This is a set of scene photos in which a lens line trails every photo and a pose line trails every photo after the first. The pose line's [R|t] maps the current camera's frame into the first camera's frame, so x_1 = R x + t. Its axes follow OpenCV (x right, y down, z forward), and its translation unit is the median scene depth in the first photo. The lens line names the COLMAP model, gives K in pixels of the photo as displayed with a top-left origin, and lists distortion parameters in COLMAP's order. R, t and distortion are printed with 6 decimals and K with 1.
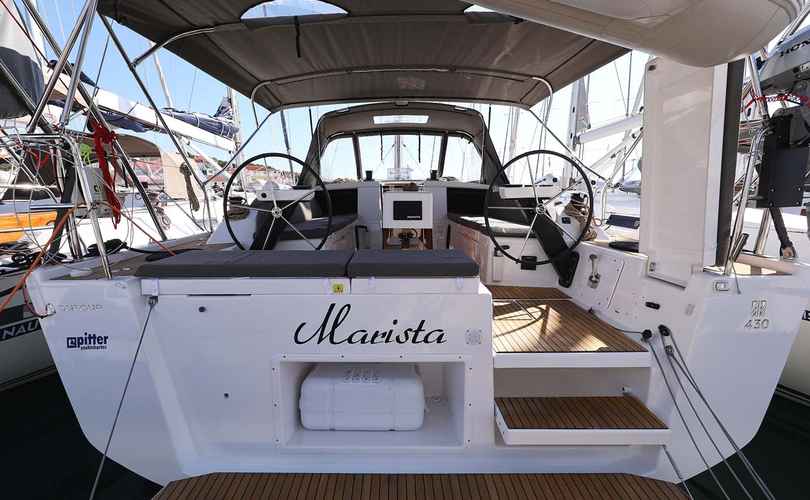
lens RADIAL K [[304.5, 0, 405.0], [0, 304.5, 250.0], [0, 0, 1]] dist [0.002437, 0.000168]
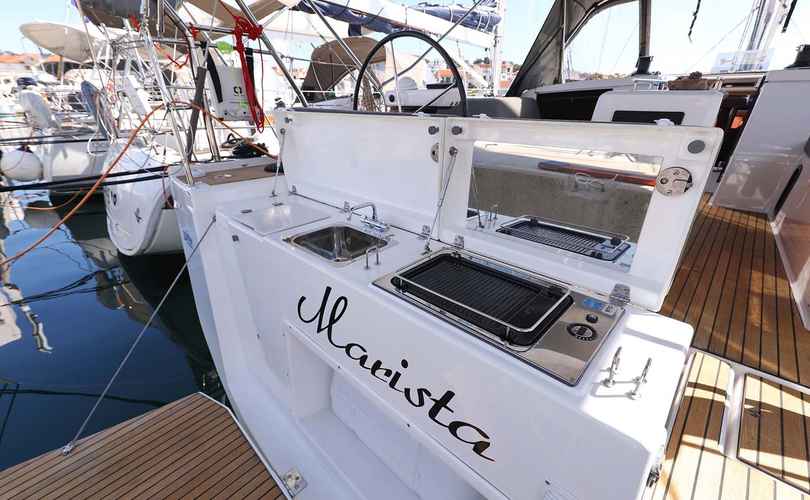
lens RADIAL K [[324.5, 0, 405.0], [0, 324.5, 250.0], [0, 0, 1]] dist [-0.001695, 0.000070]
pose [[0.708474, 0.293604, -0.641764, 0.072583], [-0.128054, 0.947739, 0.292222, -0.027789], [0.694023, -0.124851, 0.709045, 0.181784]]
